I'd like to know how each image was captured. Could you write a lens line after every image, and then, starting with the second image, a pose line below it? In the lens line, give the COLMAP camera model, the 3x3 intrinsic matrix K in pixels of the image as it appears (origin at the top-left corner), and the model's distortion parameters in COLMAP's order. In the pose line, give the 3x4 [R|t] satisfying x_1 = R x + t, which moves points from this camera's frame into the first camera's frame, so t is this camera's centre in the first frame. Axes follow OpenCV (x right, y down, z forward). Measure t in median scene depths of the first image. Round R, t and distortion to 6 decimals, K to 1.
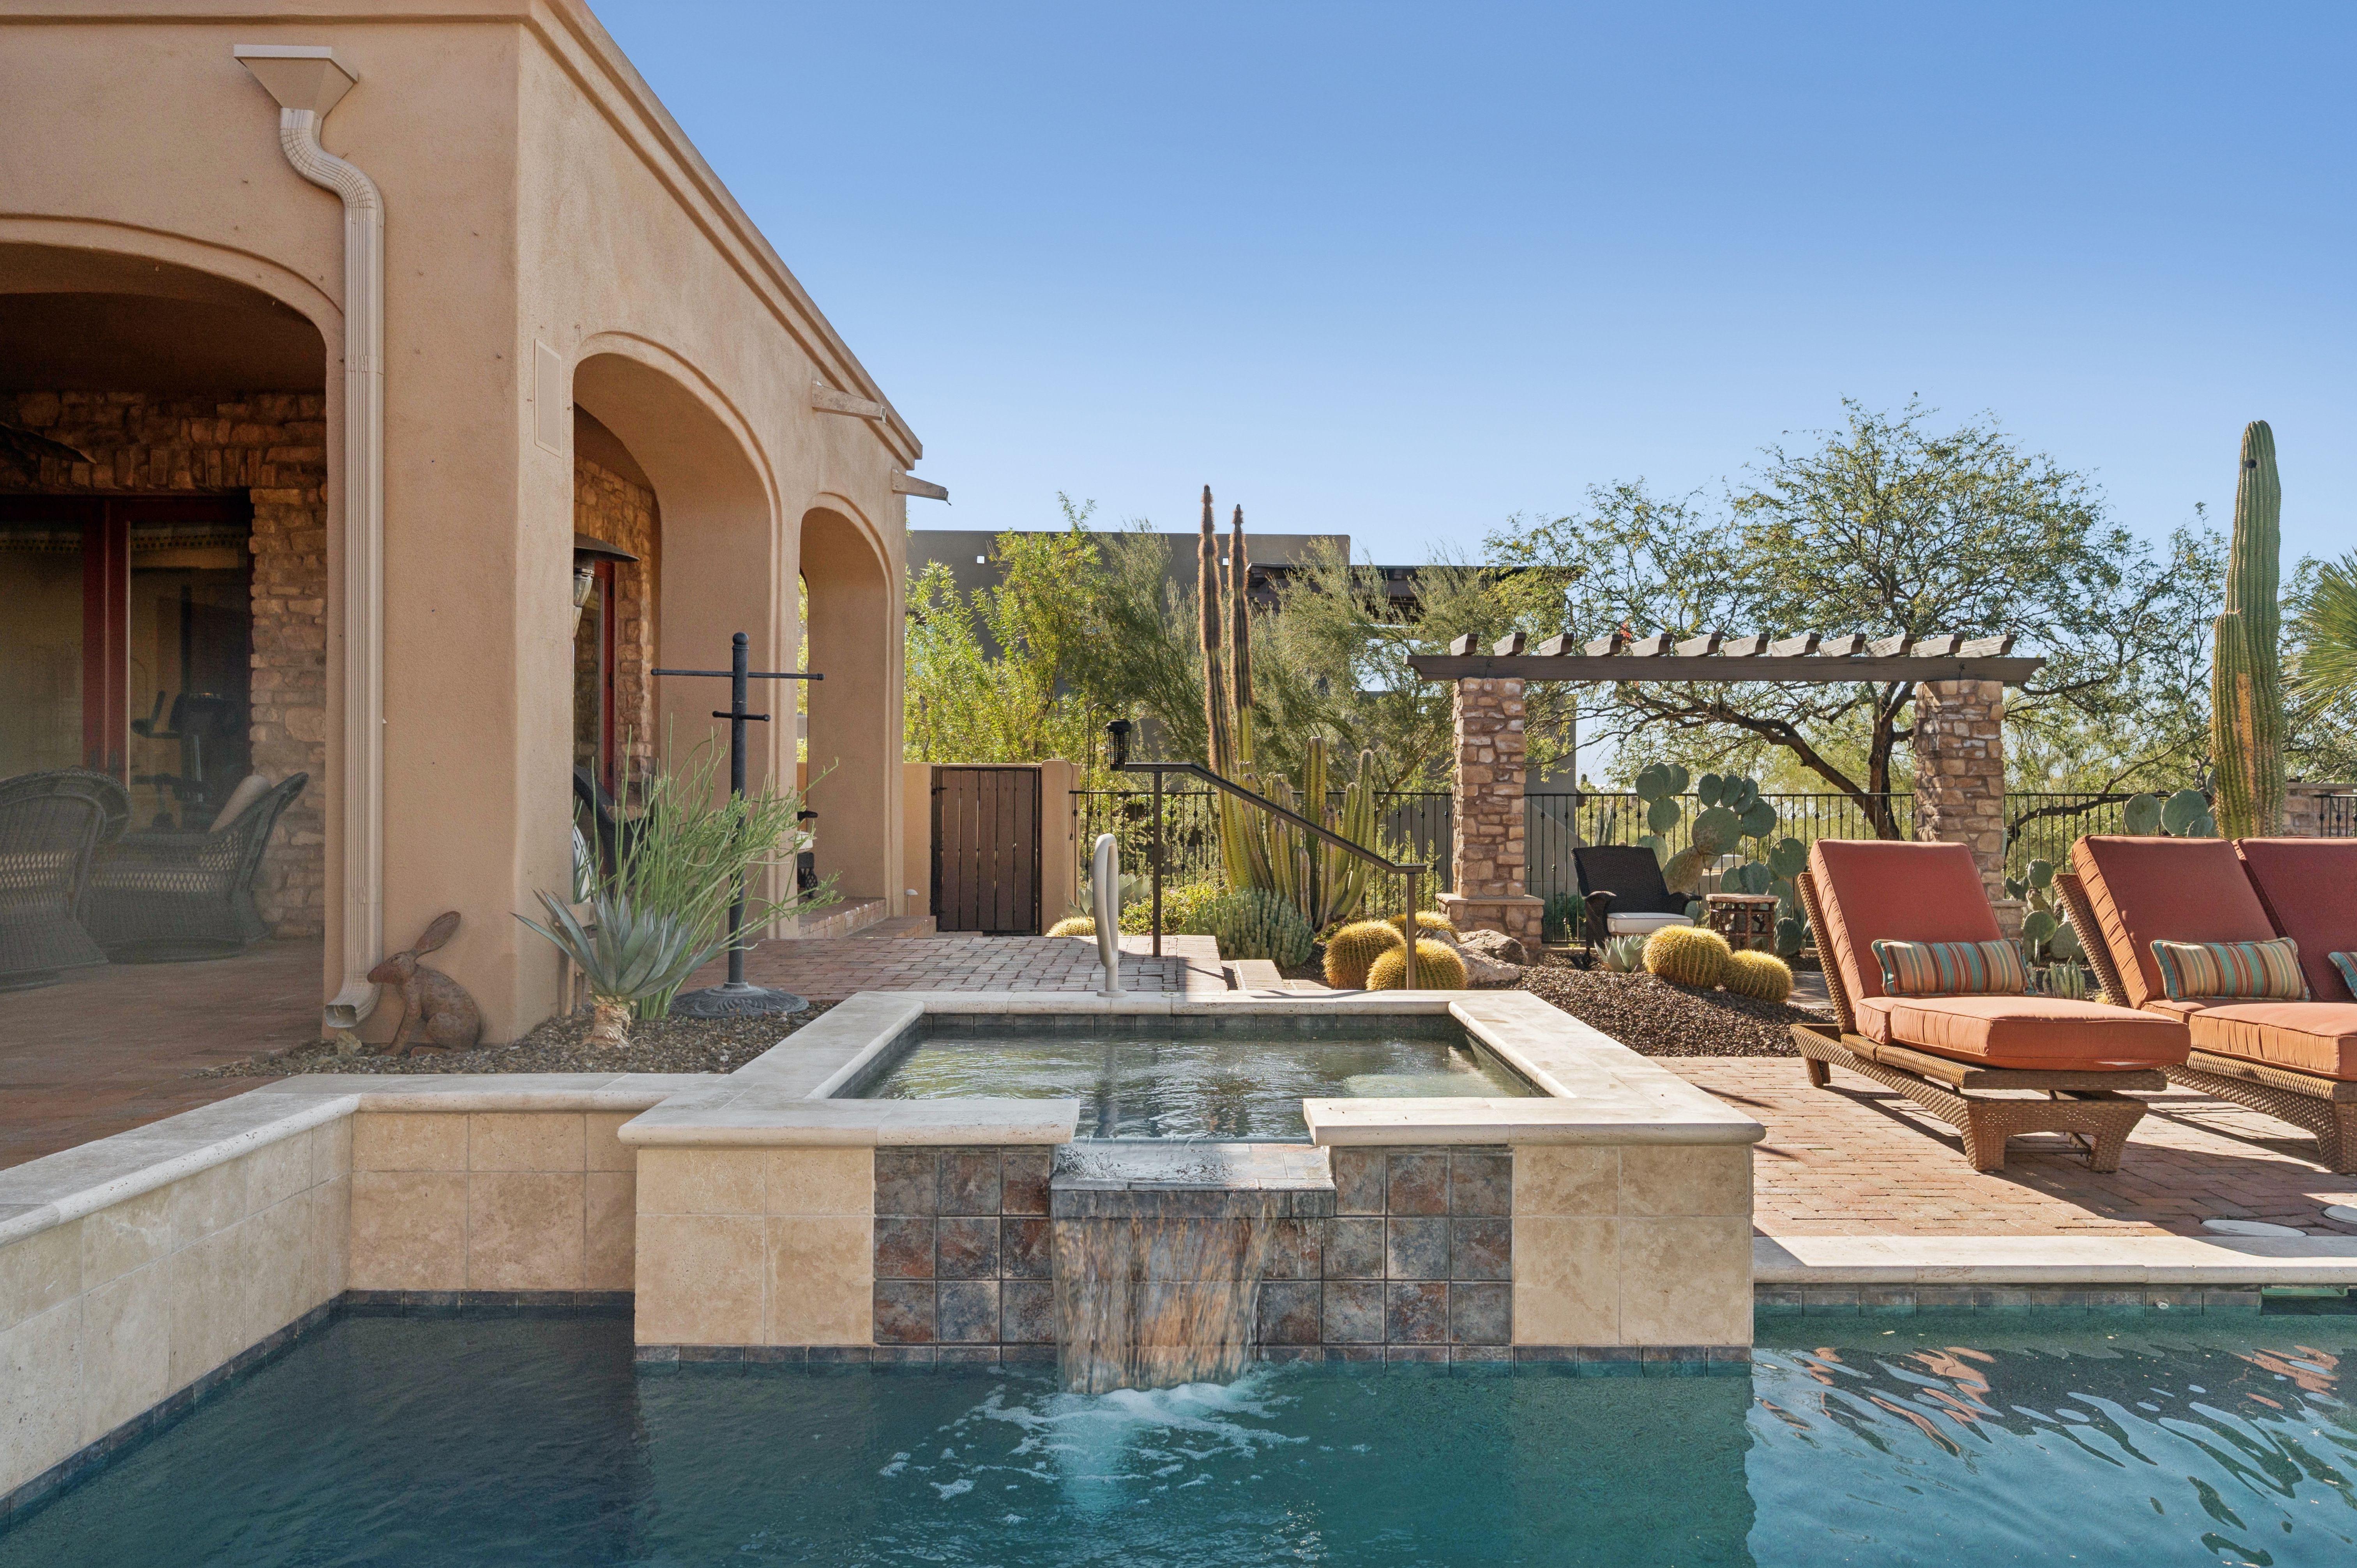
lens RADIAL K [[1734.7, 0, 1178.0], [0, 1734.7, 780.0], [0, 0, 1]] dist [-0.004045, -0.000178]
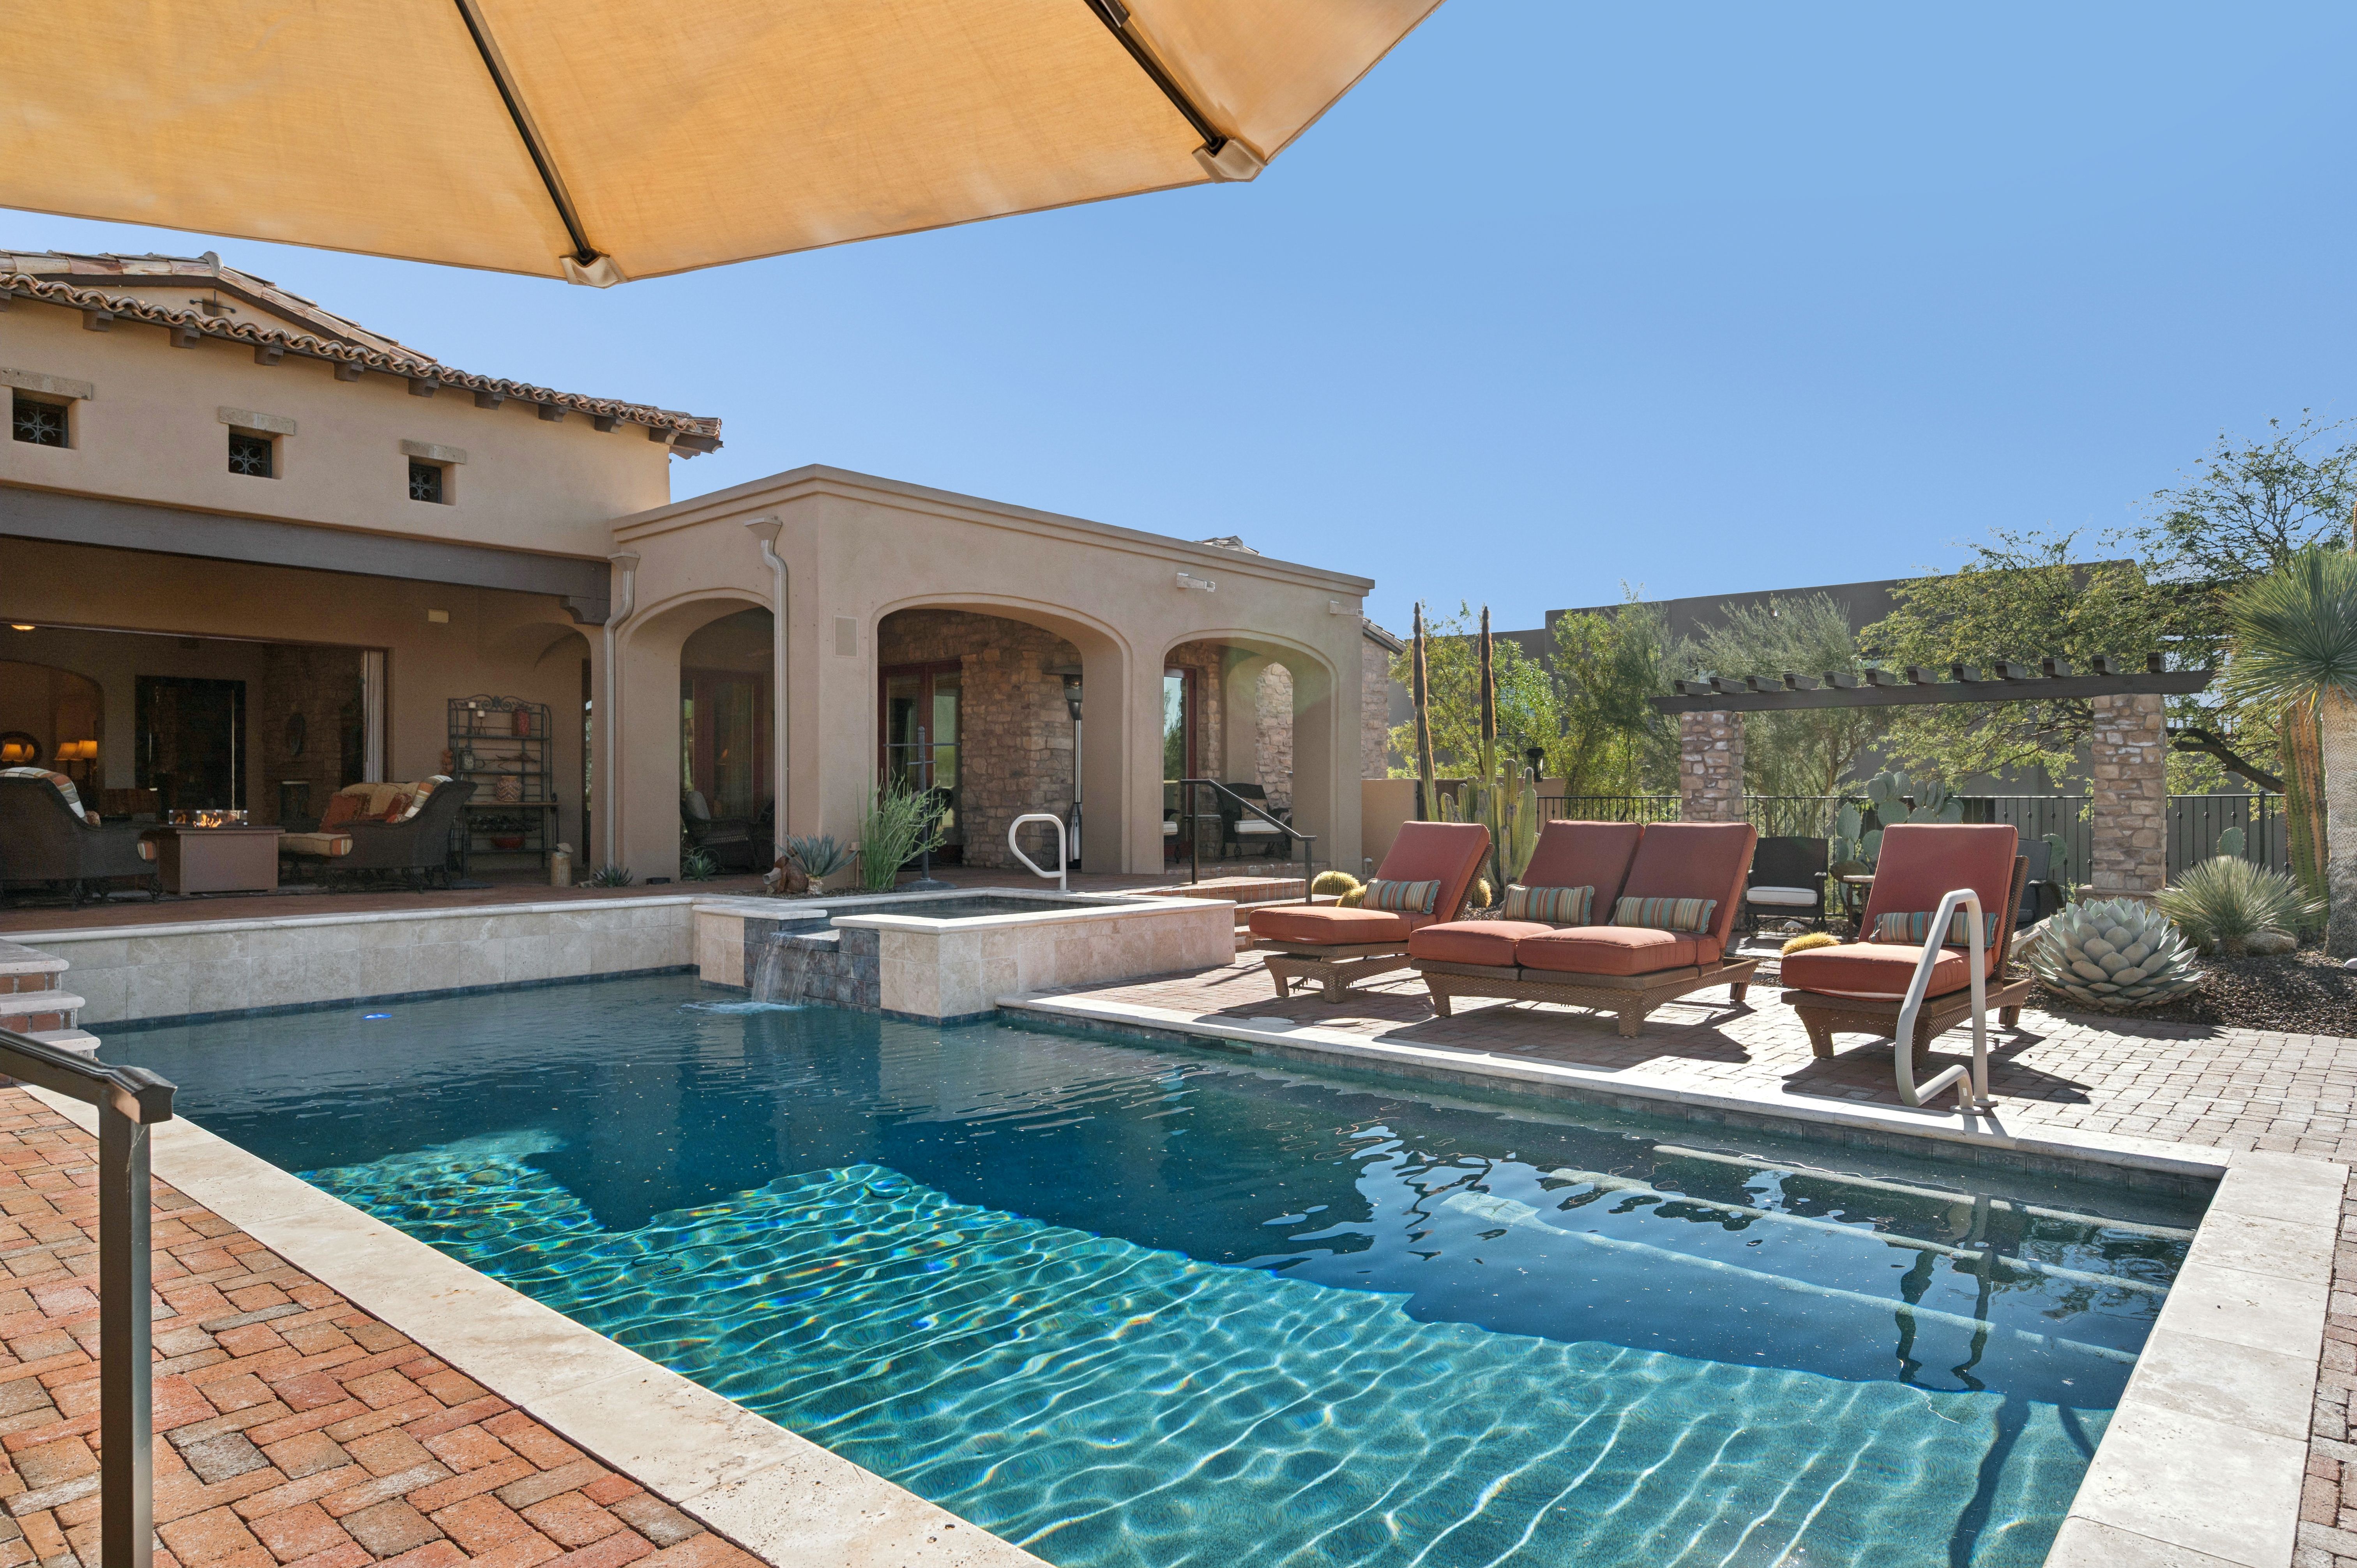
lens RADIAL K [[1389.9, 0, 1202.7], [0, 1389.9, 769.2], [0, 0, 1]] dist [-0.002582, -0.001817]
pose [[0.759526, -0.016774, -0.650261, 0.590102], [0.005728, 0.999801, -0.019101, 0.004818], [0.650452, 0.010783, 0.759471, -0.078346]]
